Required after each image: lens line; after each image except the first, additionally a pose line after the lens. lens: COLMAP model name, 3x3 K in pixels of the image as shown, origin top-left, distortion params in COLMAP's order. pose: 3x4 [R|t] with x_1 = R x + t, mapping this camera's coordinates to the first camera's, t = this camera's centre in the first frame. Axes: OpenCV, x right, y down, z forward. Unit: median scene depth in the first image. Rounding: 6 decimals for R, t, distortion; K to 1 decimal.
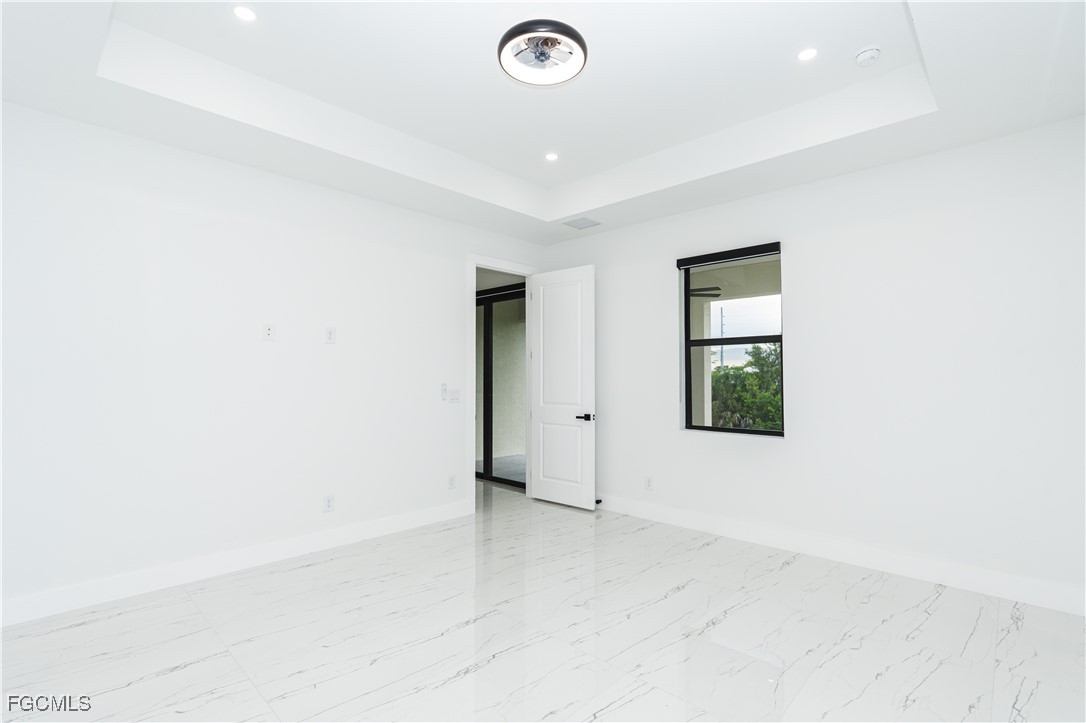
lens RADIAL K [[502.3, 0, 534.6], [0, 502.3, 368.1], [0, 0, 1]] dist [-0.000540, 0.000410]
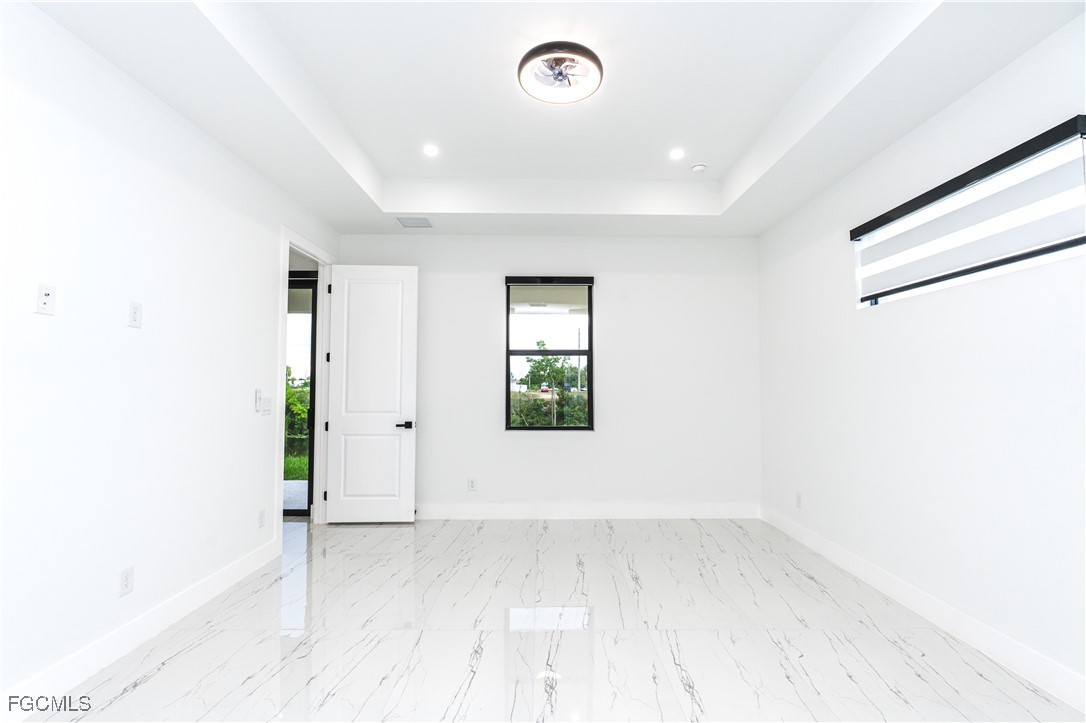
lens RADIAL K [[502.3, 0, 534.6], [0, 502.3, 368.1], [0, 0, 1]] dist [-0.000540, 0.000410]
pose [[0.711310, 0.025733, 0.702408, -0.396960], [-0.016152, 0.999664, -0.020266, 0.005615], [-0.702693, 0.003070, 0.711486, 0.154028]]
